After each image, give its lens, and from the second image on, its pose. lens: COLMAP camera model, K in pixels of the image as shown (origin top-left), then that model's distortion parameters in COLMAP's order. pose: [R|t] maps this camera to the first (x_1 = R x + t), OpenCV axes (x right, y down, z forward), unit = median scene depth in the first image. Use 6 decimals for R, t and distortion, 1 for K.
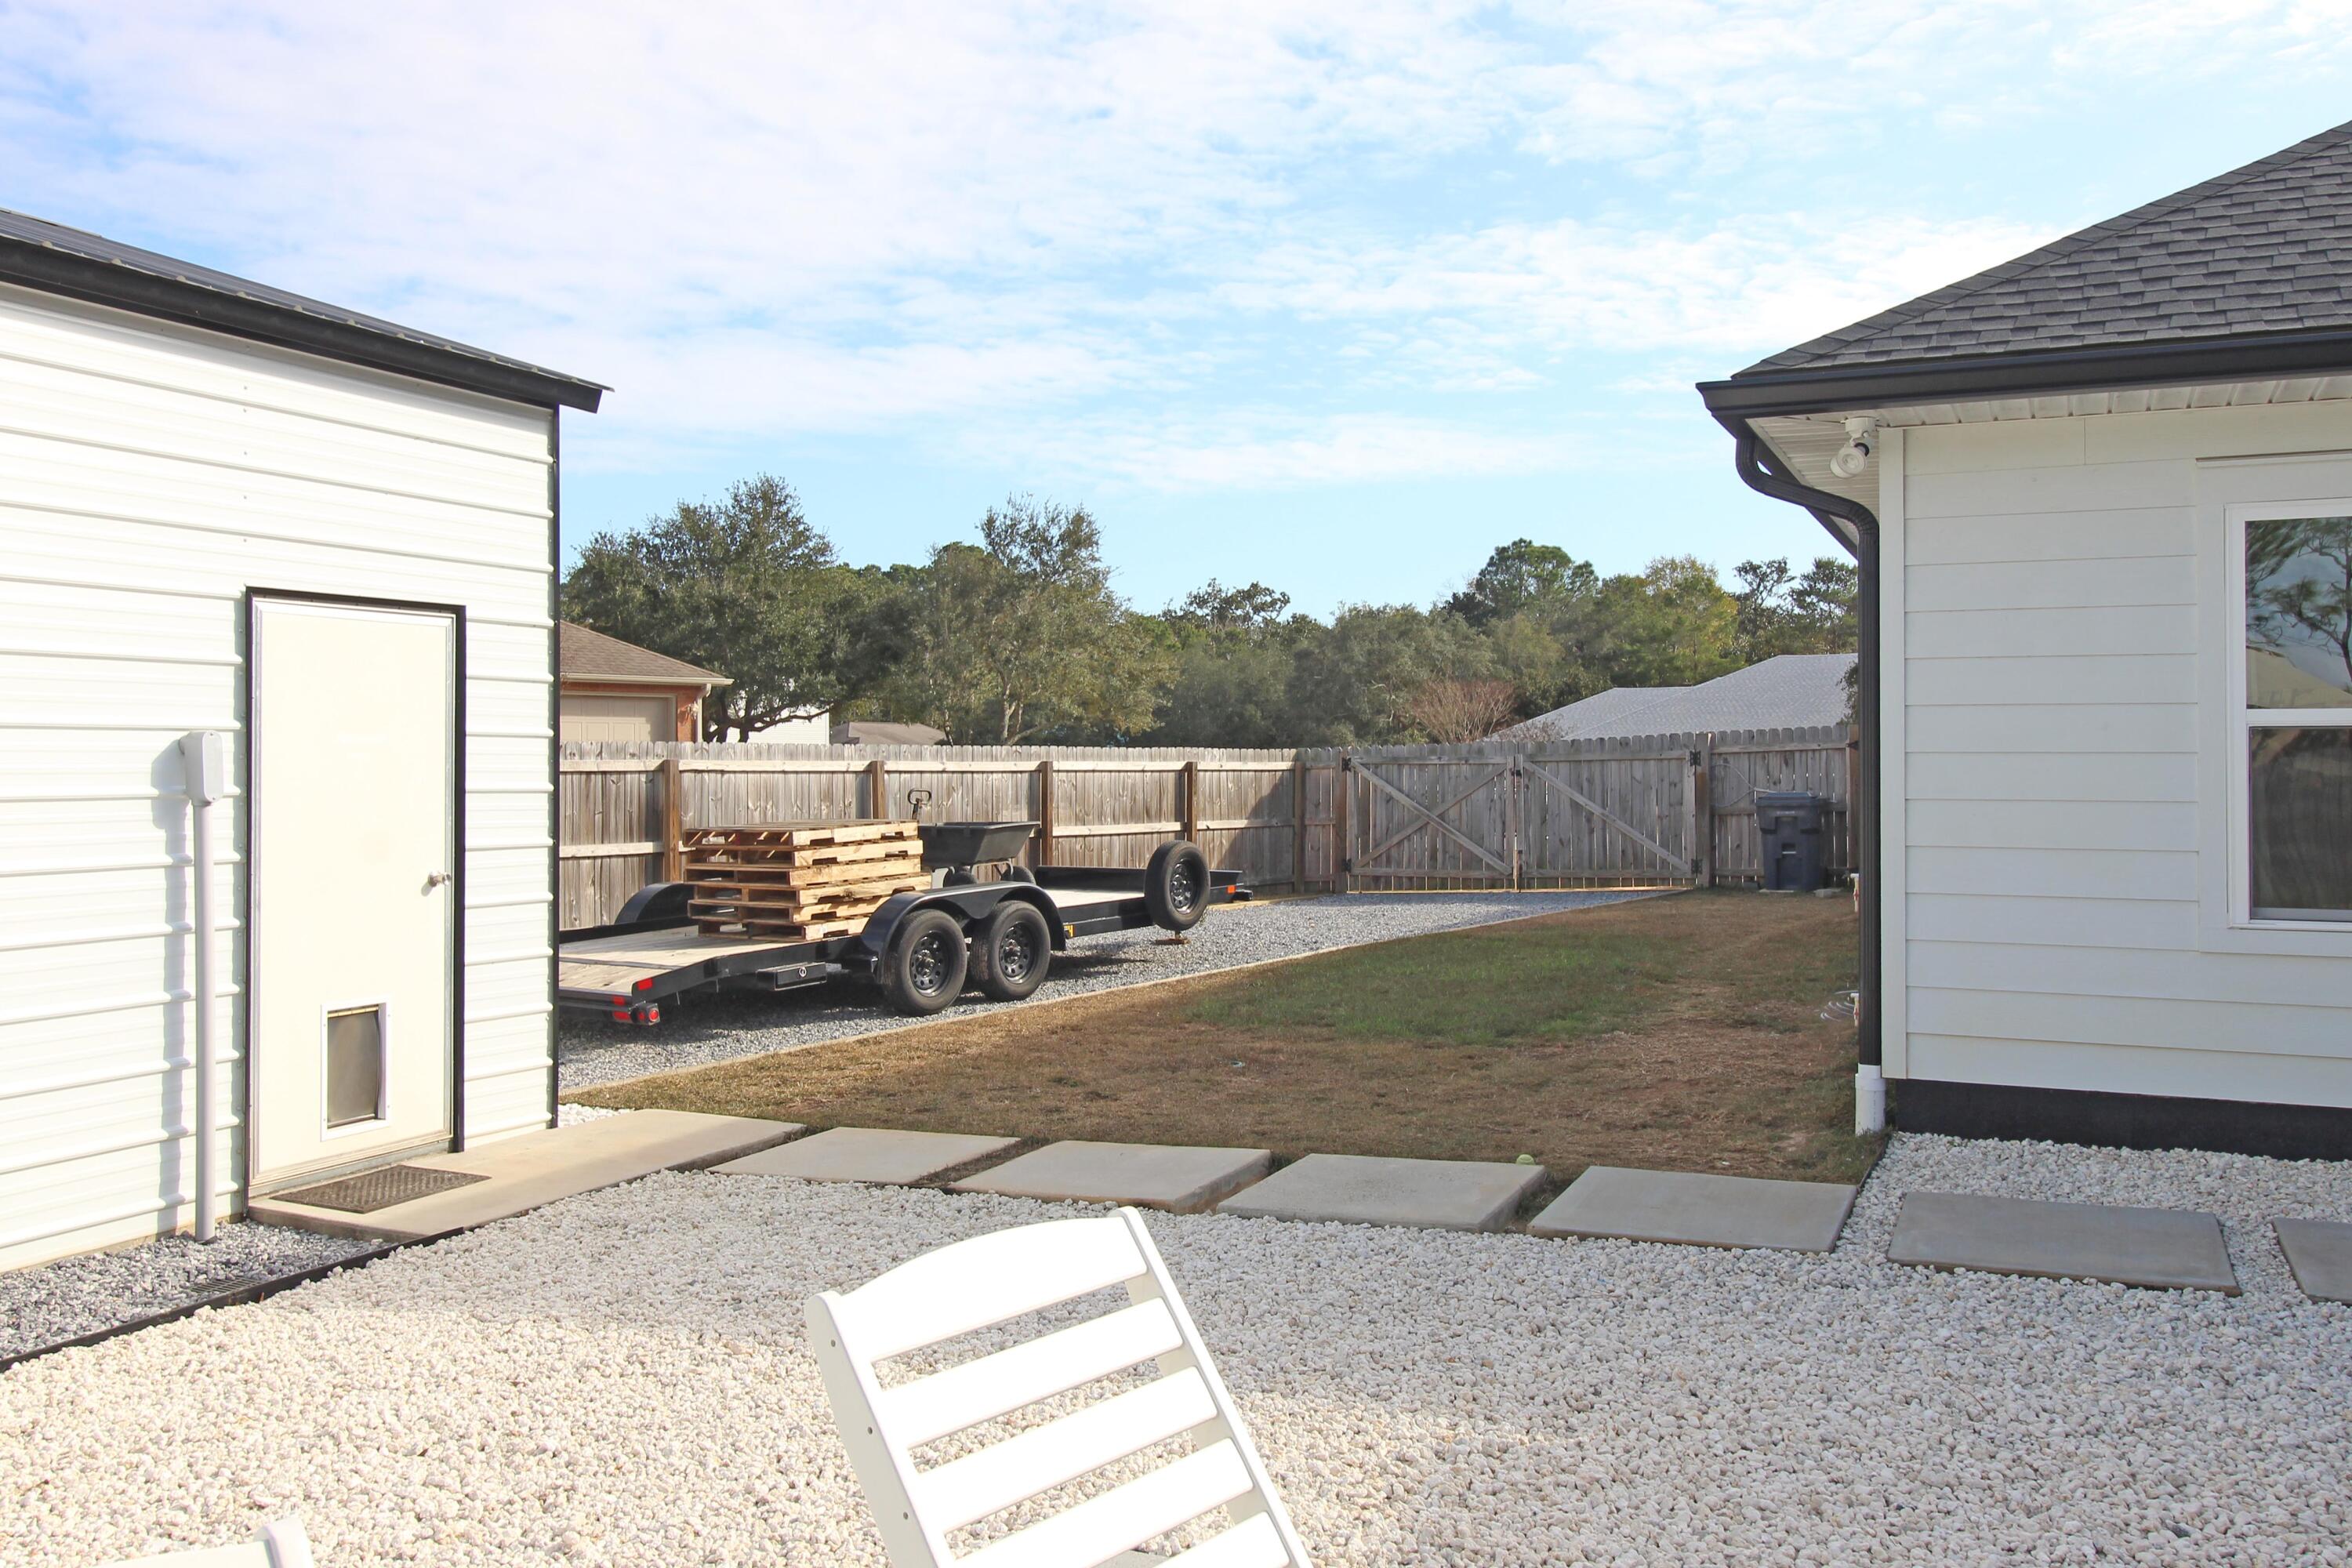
lens RADIAL K [[1955.3, 0, 1190.1], [0, 1955.3, 739.8], [0, 0, 1]] dist [-0.002113, -0.002301]
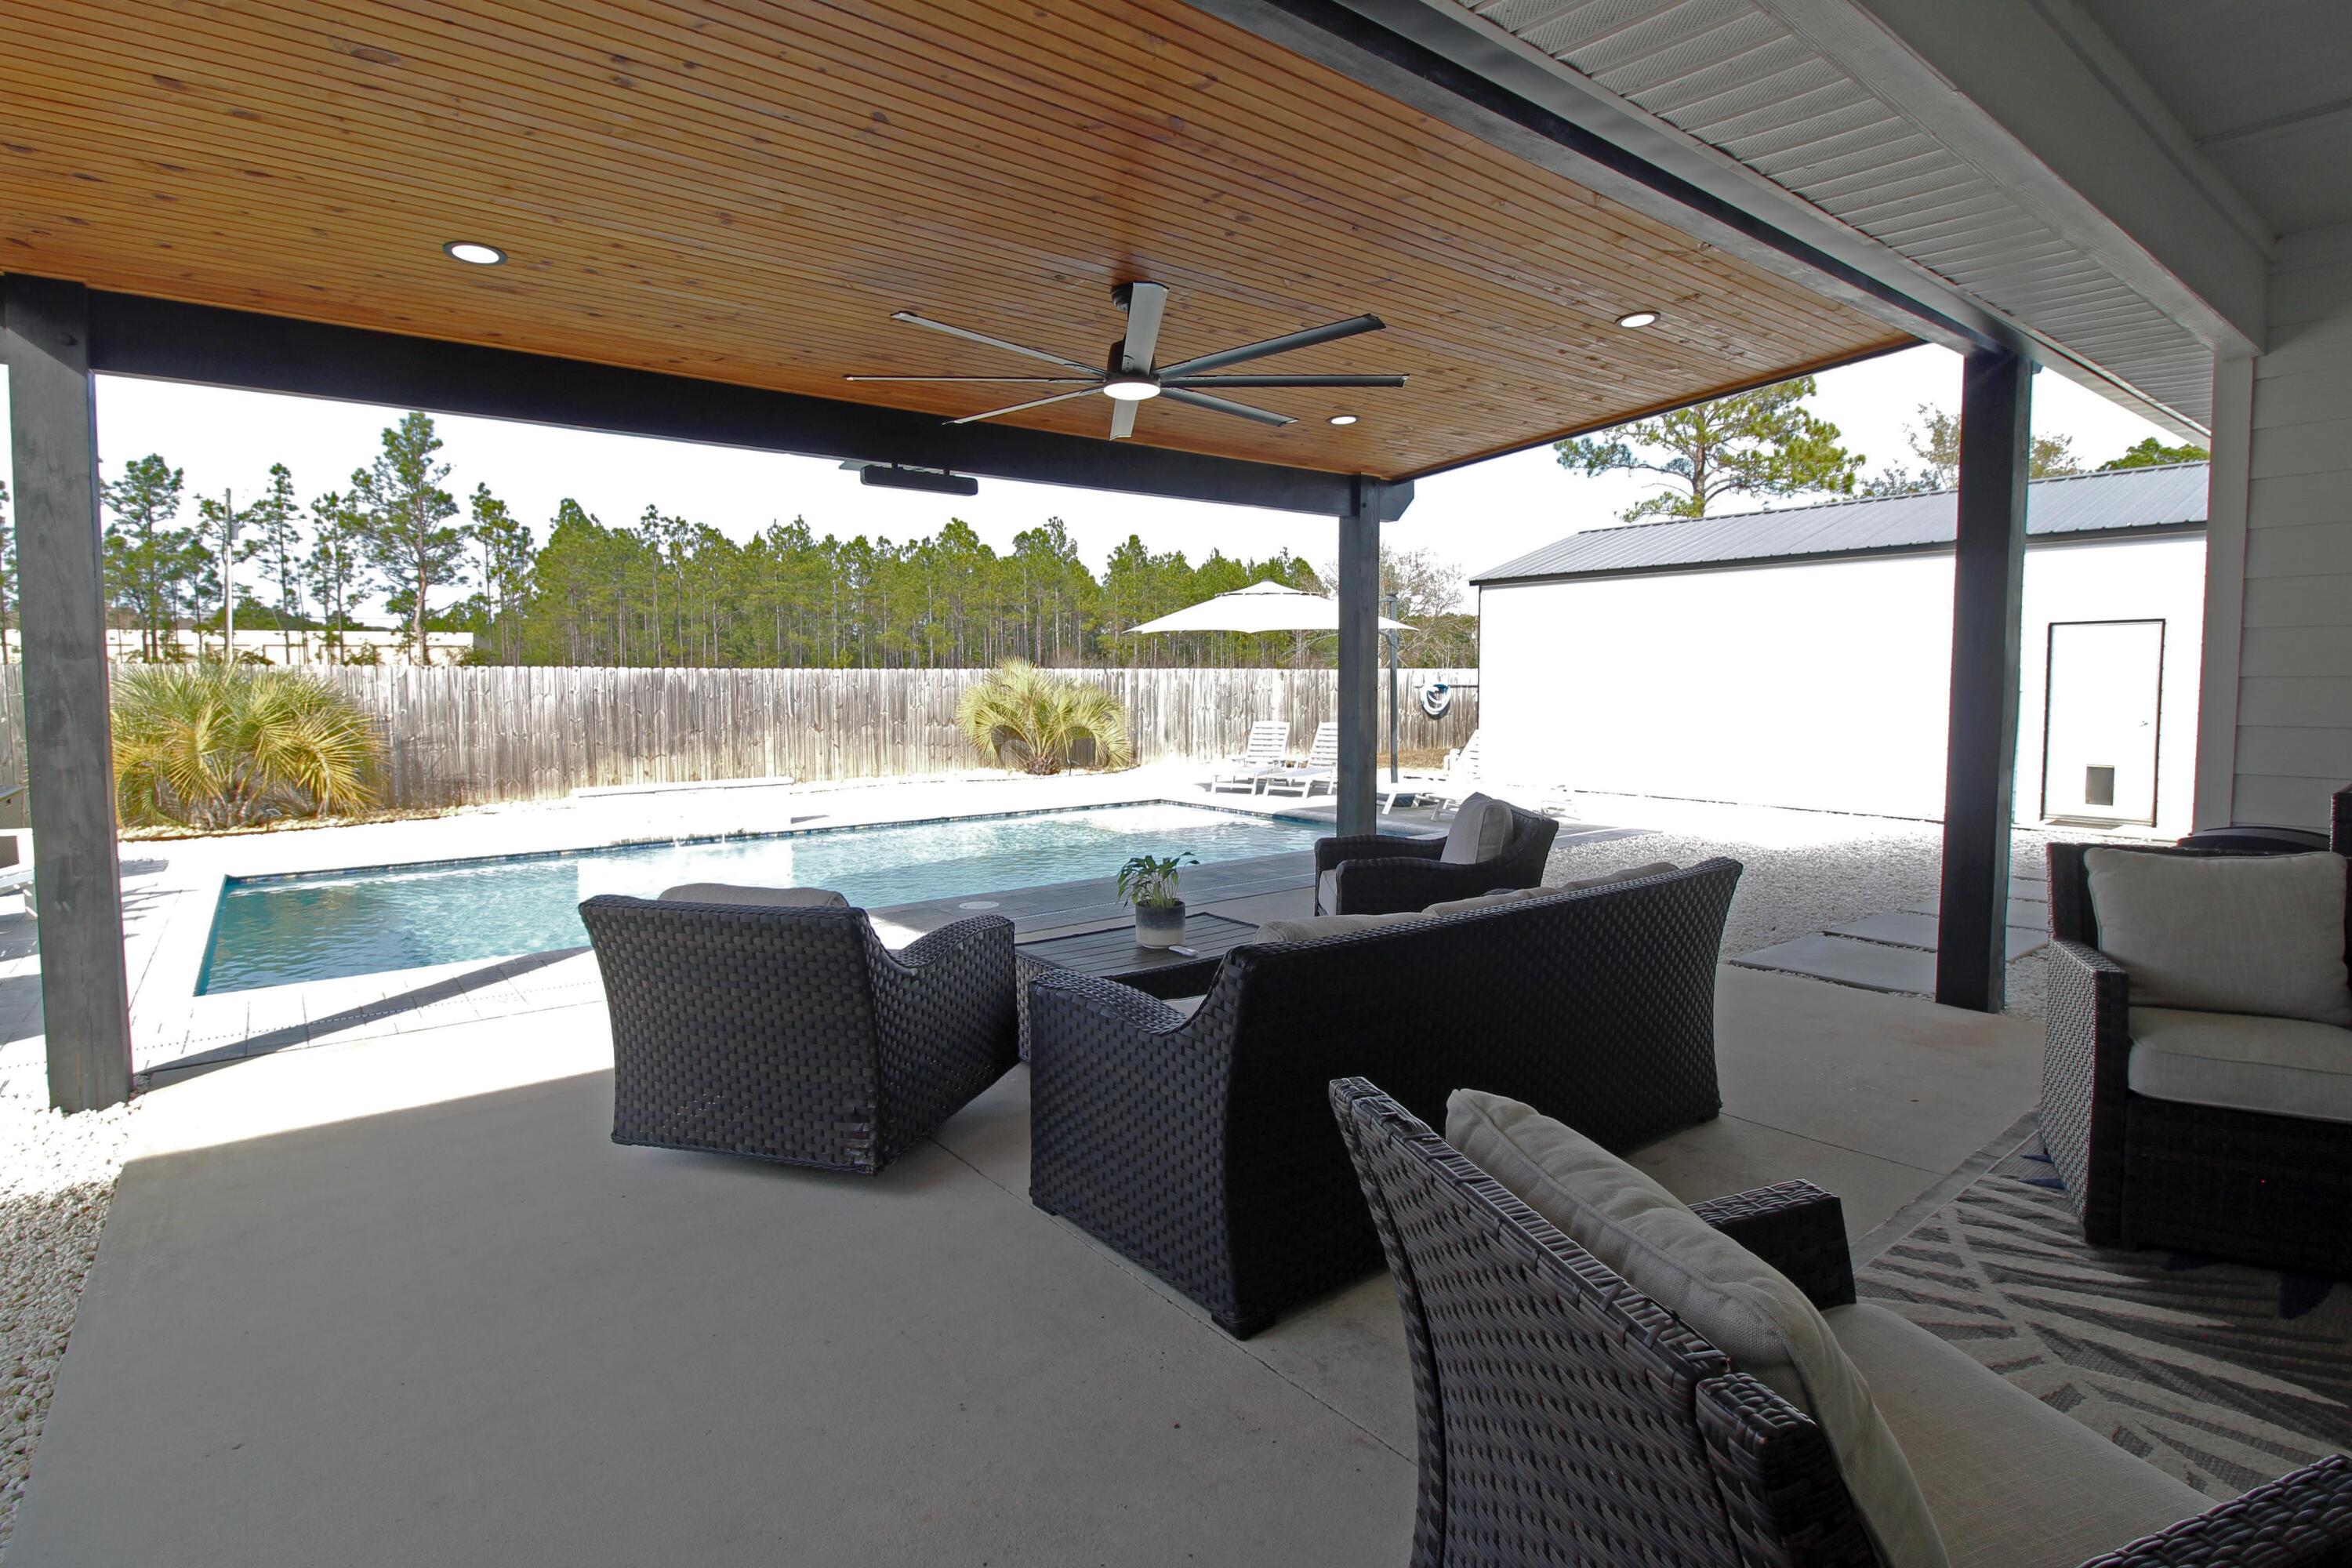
lens RADIAL K [[1143.2, 0, 1163.1], [0, 1143.2, 770.9], [0, 0, 1]] dist [0.001654, -0.013725]
pose [[-0.466318, 0.072398, -0.881650, 0.936795], [0.012607, 0.997088, 0.075209, 0.001834], [0.884527, 0.023956, -0.465873, 0.311616]]
